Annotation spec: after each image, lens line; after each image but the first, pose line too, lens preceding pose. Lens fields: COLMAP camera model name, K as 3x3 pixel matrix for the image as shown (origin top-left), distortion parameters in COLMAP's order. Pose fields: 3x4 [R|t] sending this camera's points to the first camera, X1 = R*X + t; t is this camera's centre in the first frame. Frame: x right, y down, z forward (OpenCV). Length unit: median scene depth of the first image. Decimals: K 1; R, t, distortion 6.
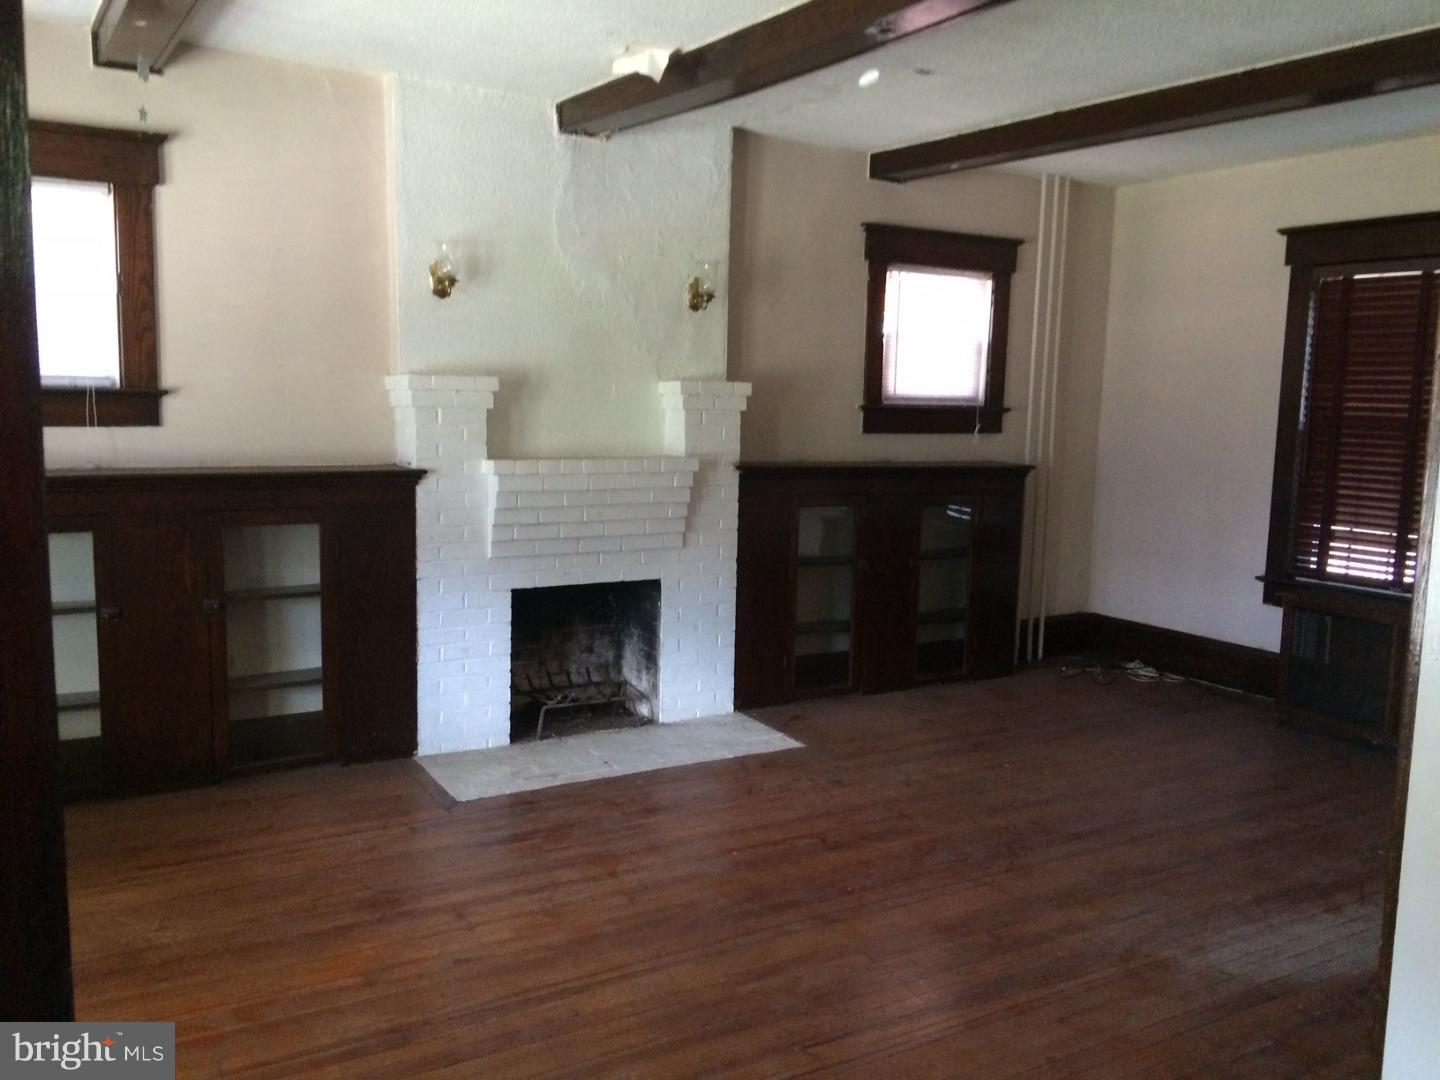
lens RADIAL K [[1198.8, 0, 726.7], [0, 1198.8, 540.9], [0, 0, 1]] dist [0.052967, -0.101942]
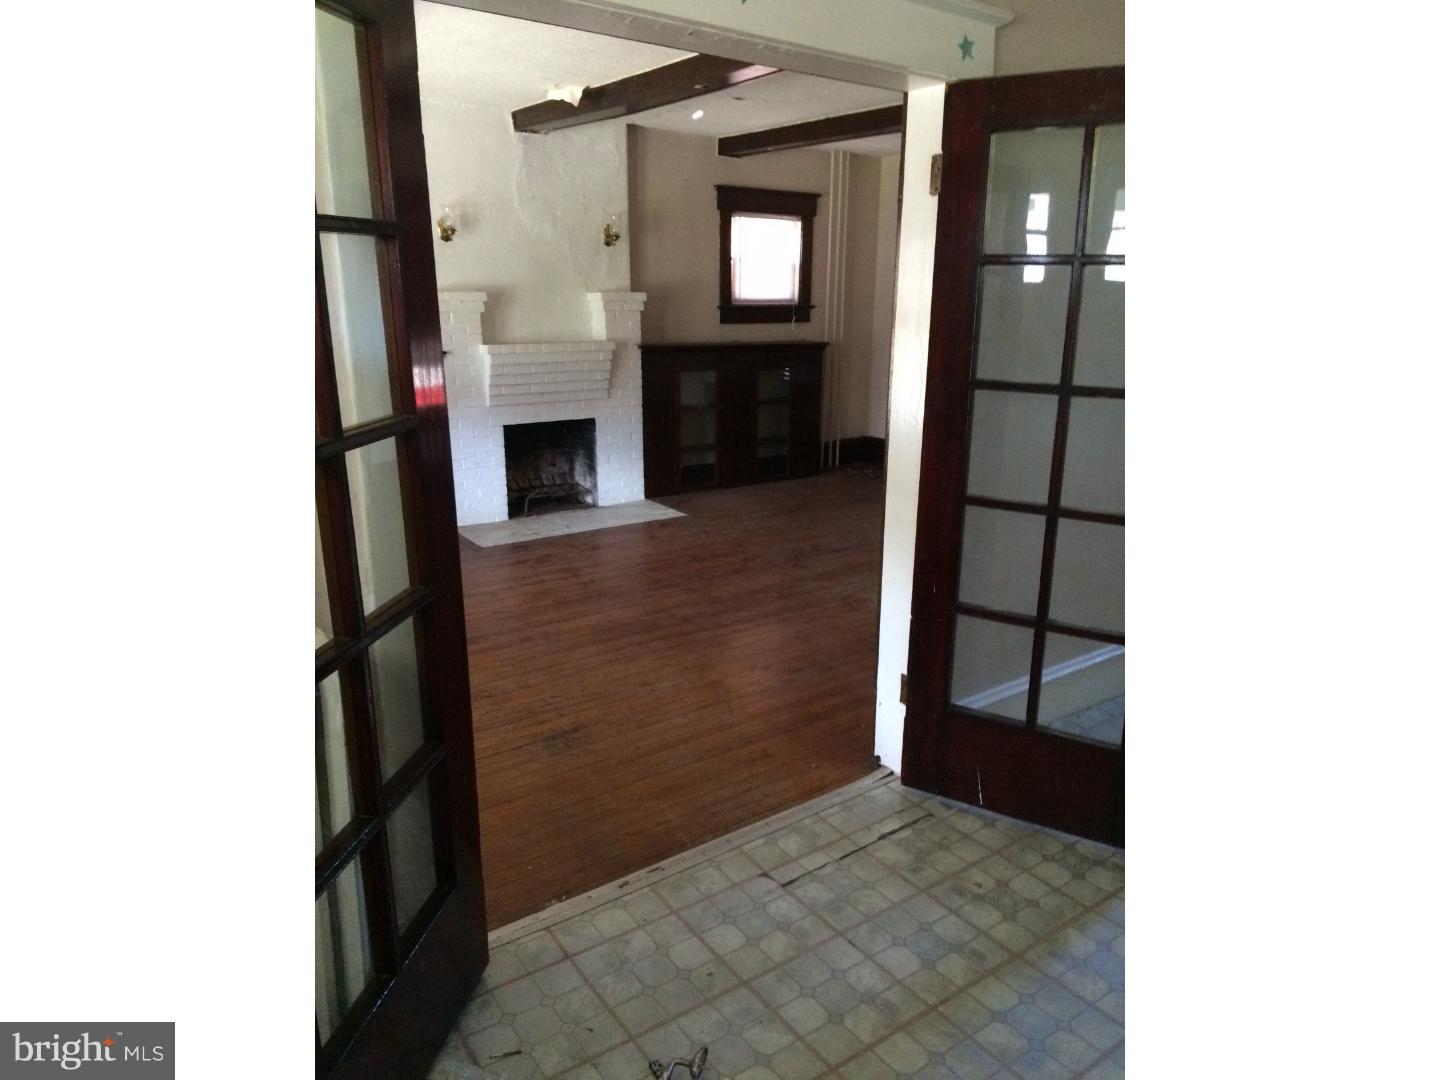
lens RADIAL K [[922.7, 0, 739.8], [0, 922.7, 546.7], [0, 0, 1]] dist [0.024886, -0.001305]
pose [[0.995185, -0.041747, 0.088683, 0.022077], [0.028511, 0.988934, 0.145588, 0.027657], [-0.093779, -0.142359, 0.985363, -0.279872]]
